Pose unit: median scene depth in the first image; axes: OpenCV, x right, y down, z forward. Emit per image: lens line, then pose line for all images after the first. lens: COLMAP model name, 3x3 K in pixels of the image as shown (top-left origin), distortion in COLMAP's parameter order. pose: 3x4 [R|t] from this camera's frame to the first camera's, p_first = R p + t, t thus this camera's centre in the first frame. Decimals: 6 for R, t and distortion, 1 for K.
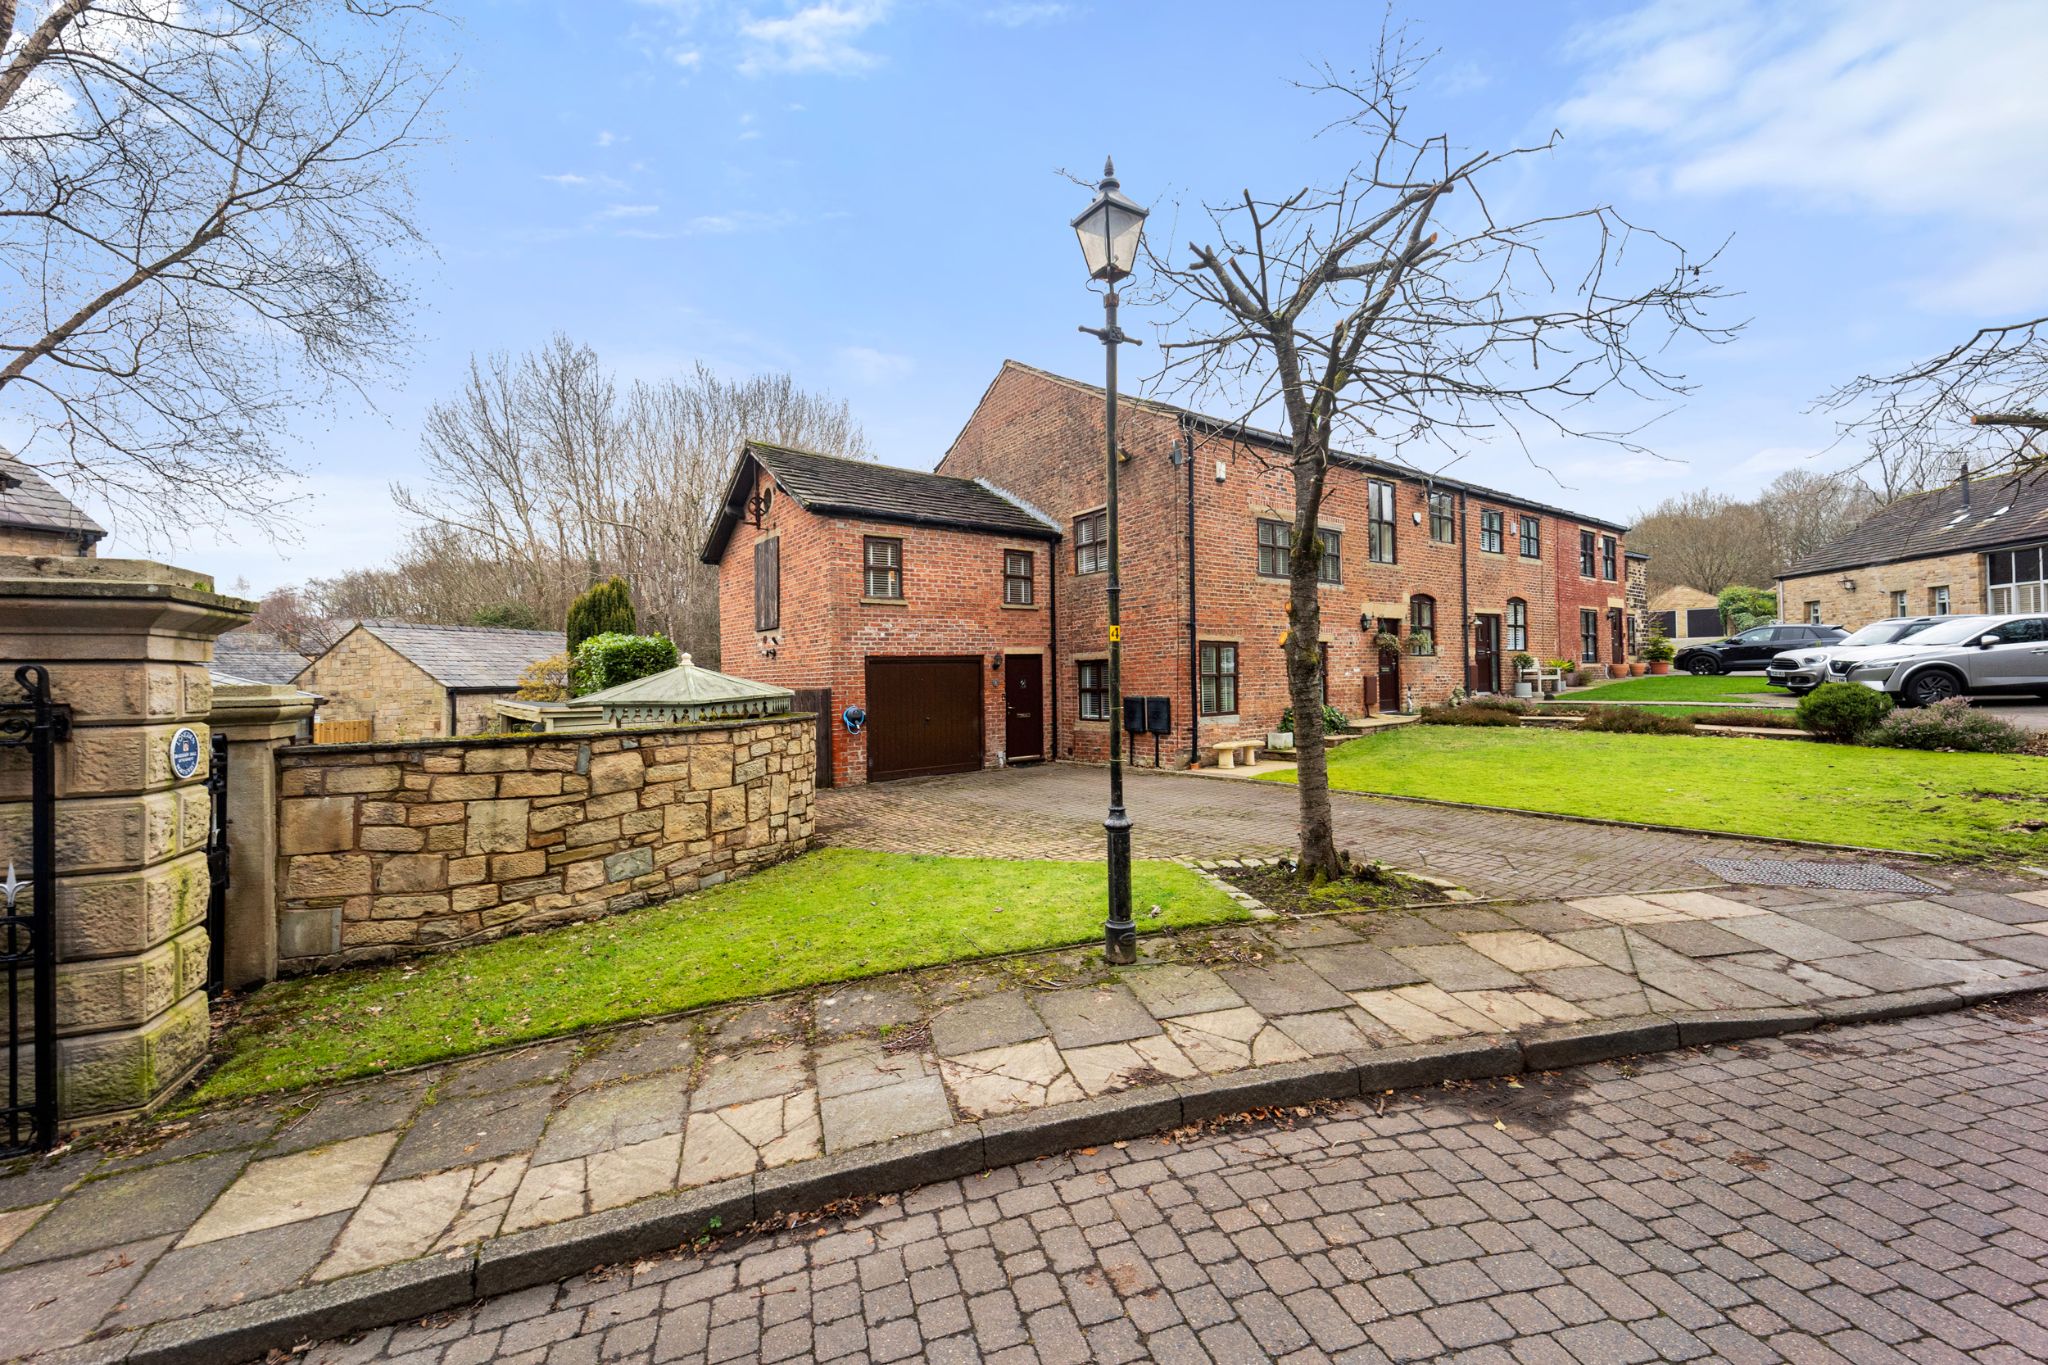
lens RADIAL K [[797.6, 0, 1023.8], [0, 797.6, 682.8], [0, 0, 1]] dist [0.034427, -0.004713]
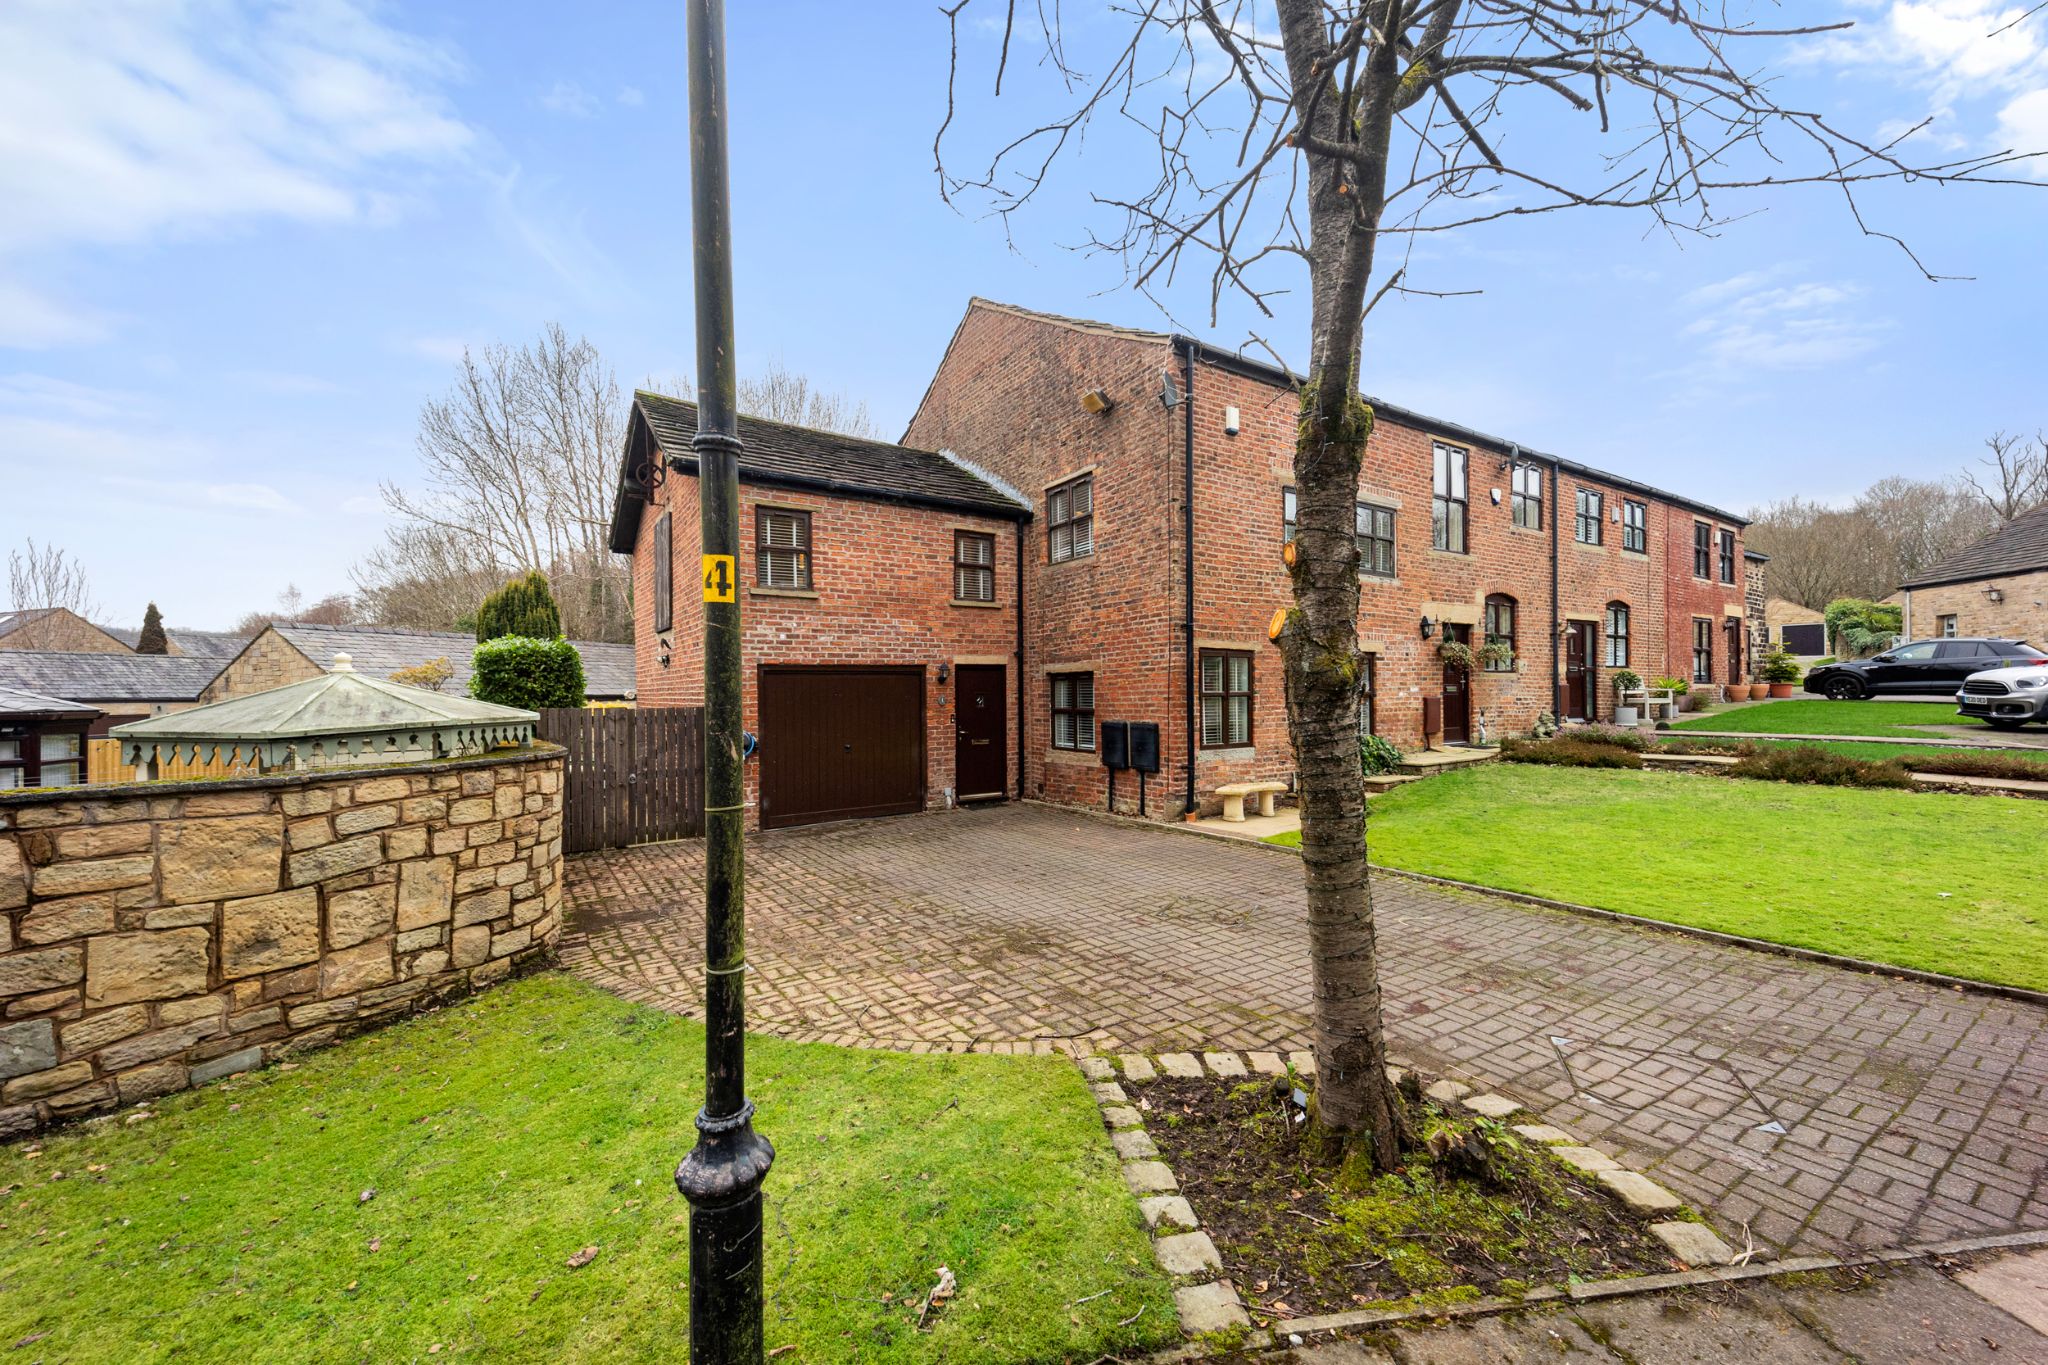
lens RADIAL K [[797.6, 0, 1022.2], [0, 797.6, 699.0], [0, 0, 1]] dist [0.034427, -0.004713]
pose [[0.998610, 0.012184, -0.051286, 0.084963], [-0.011997, 0.999920, 0.003941, -0.005660], [0.051330, -0.003320, 0.998676, 0.226270]]
